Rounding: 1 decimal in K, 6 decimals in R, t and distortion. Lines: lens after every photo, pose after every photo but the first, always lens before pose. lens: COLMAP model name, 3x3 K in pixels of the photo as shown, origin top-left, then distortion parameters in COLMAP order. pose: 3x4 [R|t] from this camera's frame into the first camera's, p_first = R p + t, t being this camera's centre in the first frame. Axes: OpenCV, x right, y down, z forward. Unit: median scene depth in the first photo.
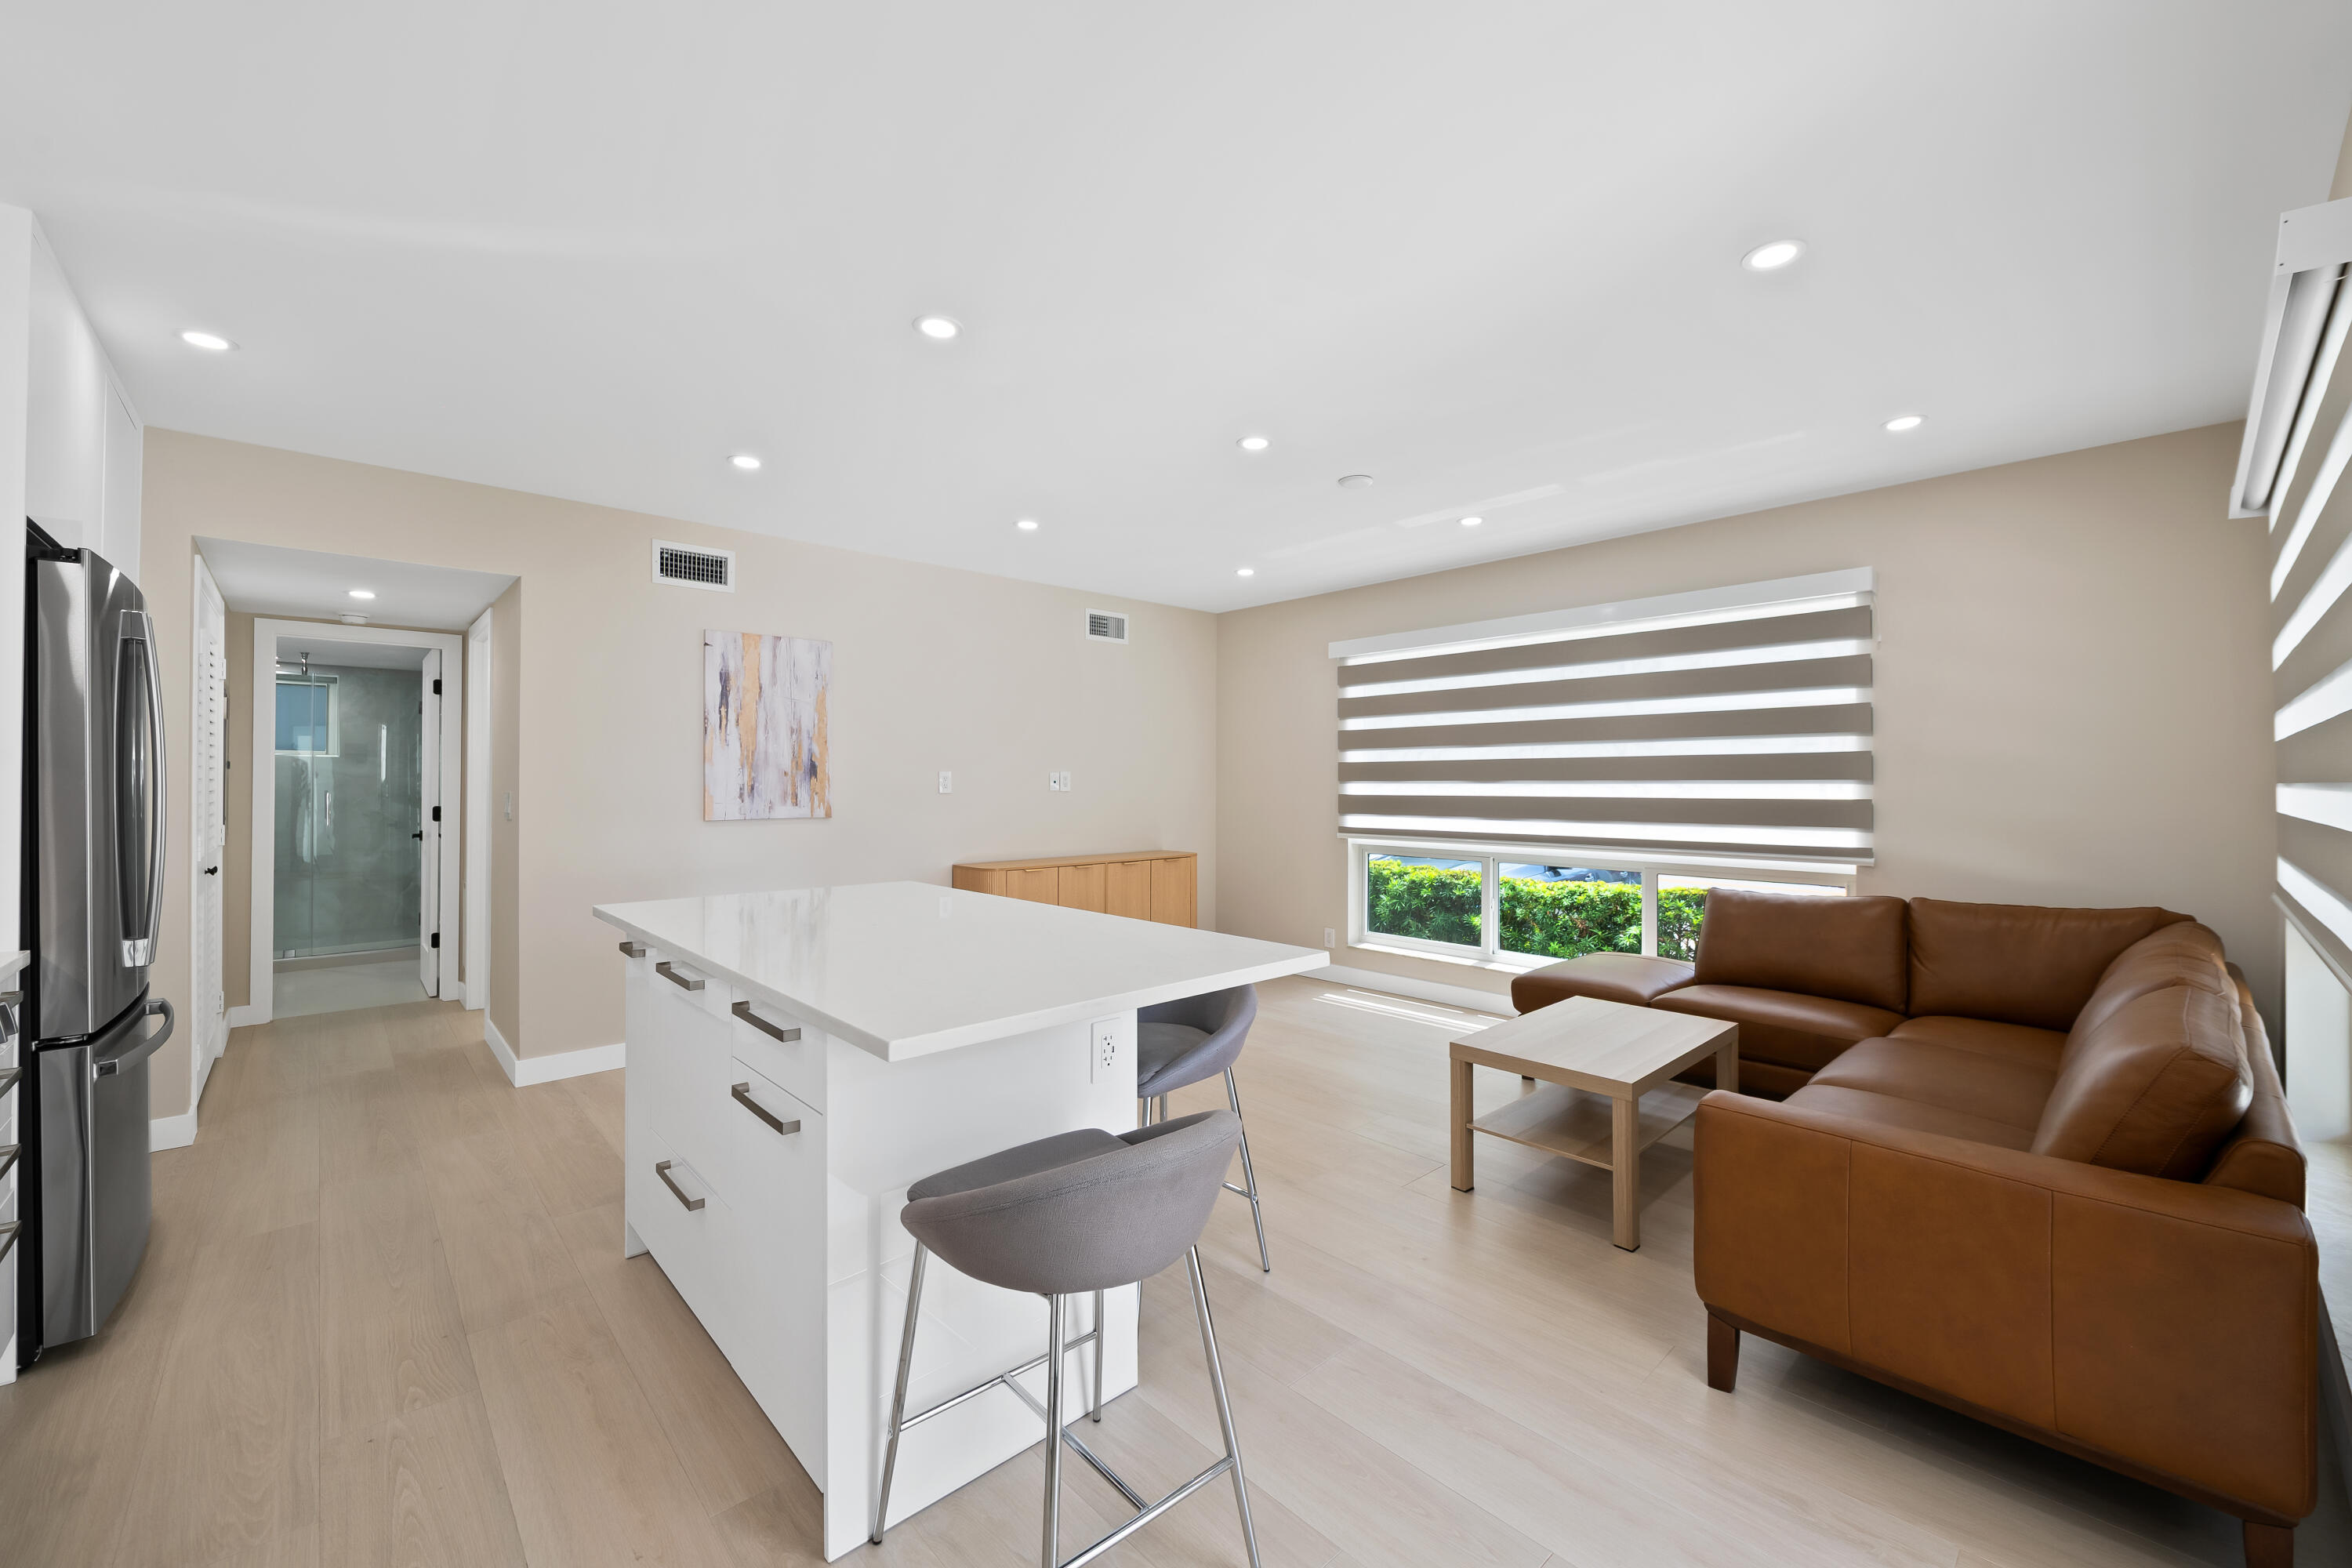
lens RADIAL K [[942.7, 0, 1167.9], [0, 942.7, 779.5], [0, 0, 1]] dist [-0.000051, -0.000064]
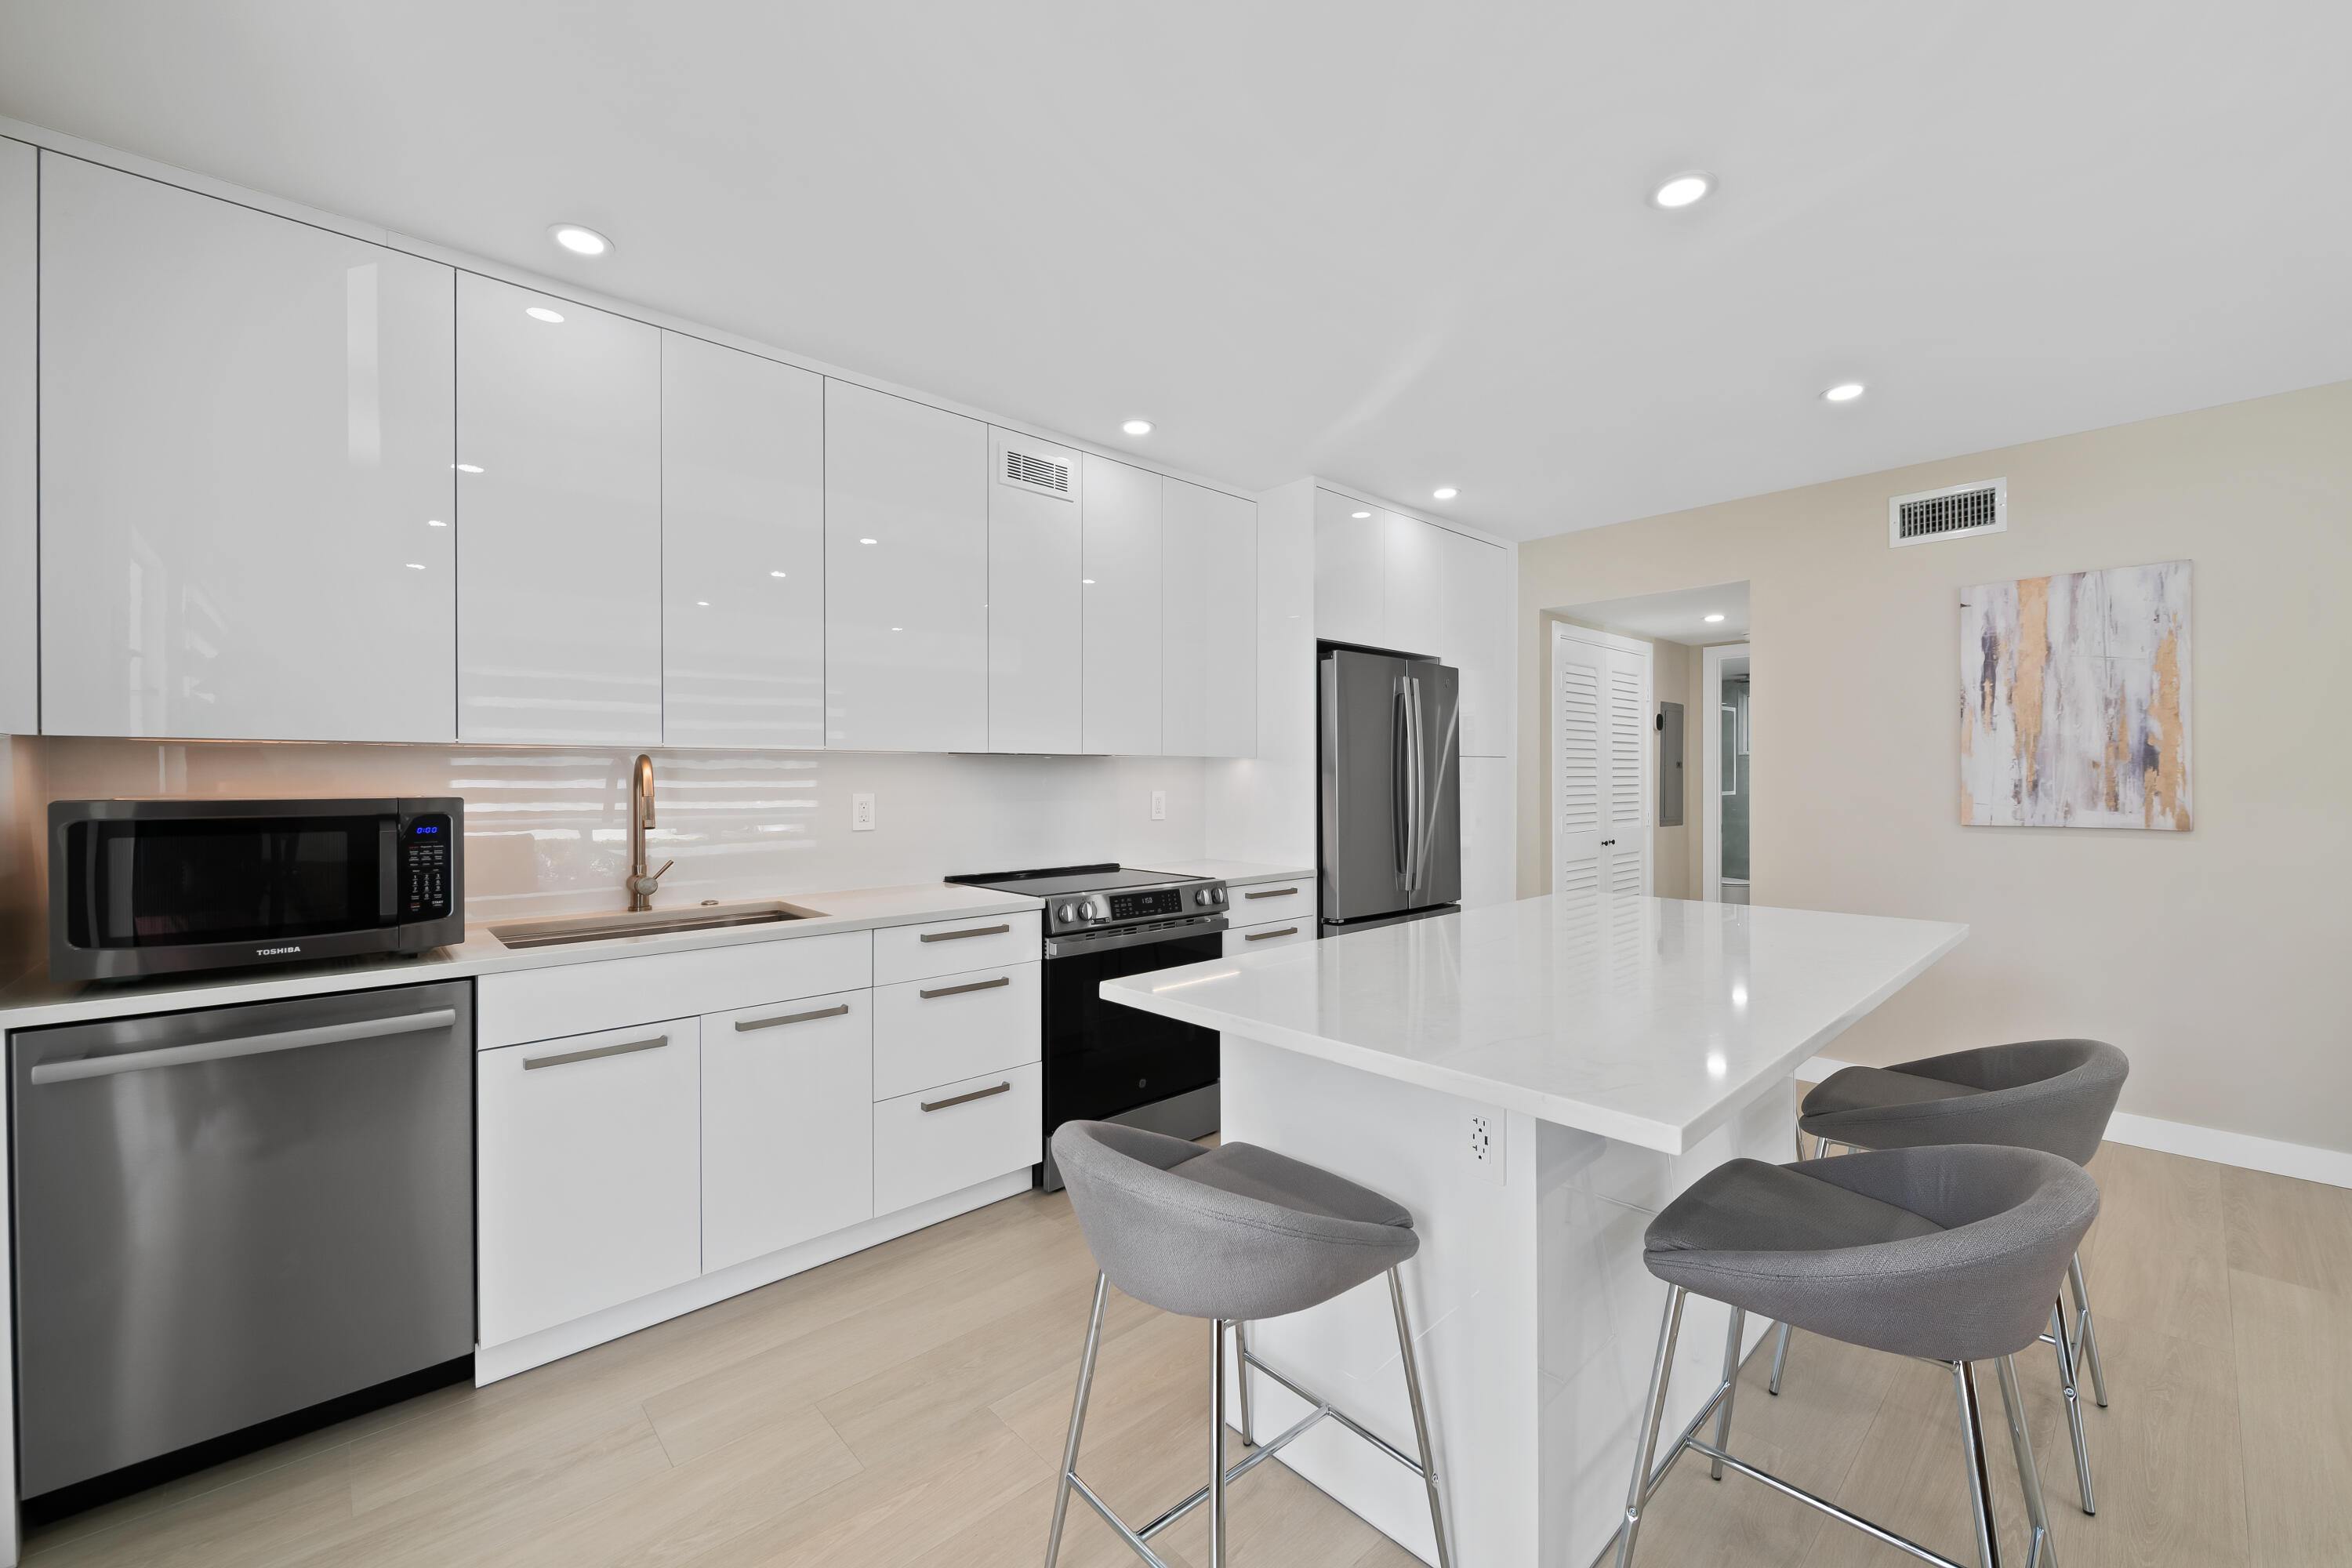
lens RADIAL K [[938.3, 0, 1192.8], [0, 938.3, 779.0], [0, 0, 1]] dist [0.001464, -0.004023]
pose [[-0.001908, 0.004350, -0.999989, 0.299653], [0.014015, 0.999892, 0.004322, -0.008007], [0.999900, -0.014007, -0.001969, 0.330556]]
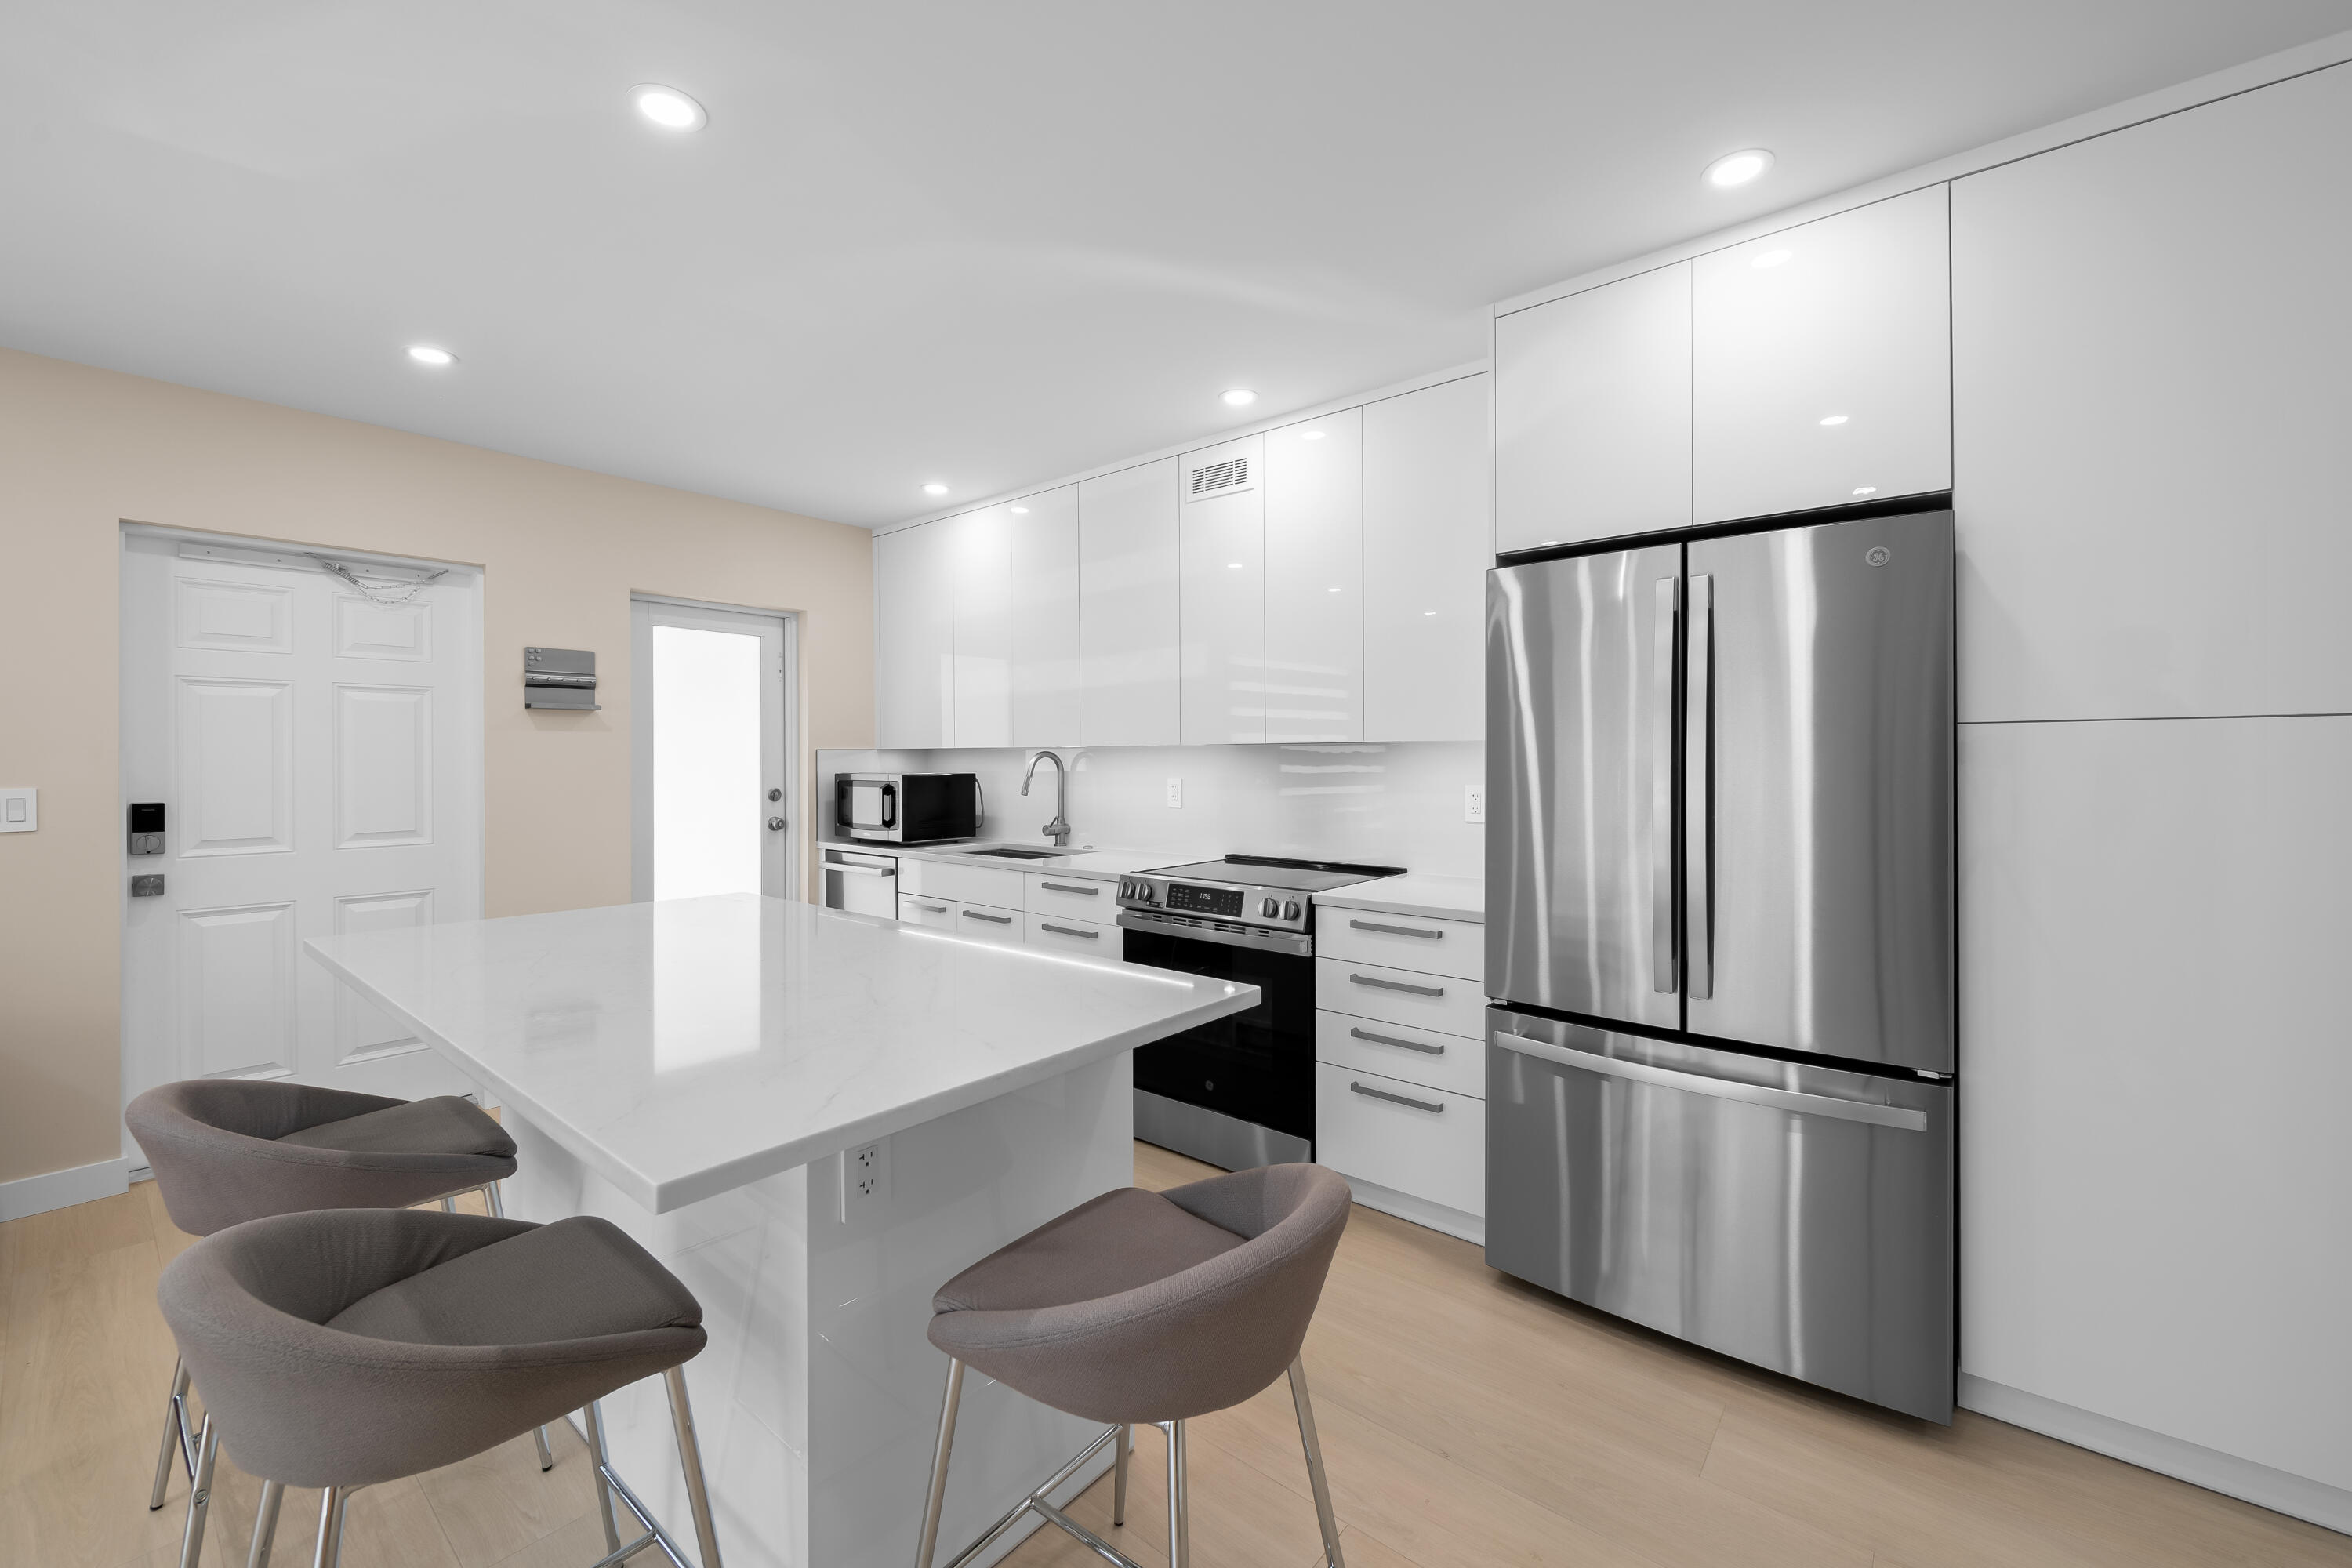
lens RADIAL K [[935.7, 0, 1202.6], [0, 935.7, 773.5], [0, 0, 1]] dist [-0.000240, -0.000136]
pose [[-0.990865, 0.006595, -0.134693, -0.282278], [0.005721, 0.999960, 0.006874, -0.007628], [0.134733, 0.006041, -0.990863, 0.932722]]
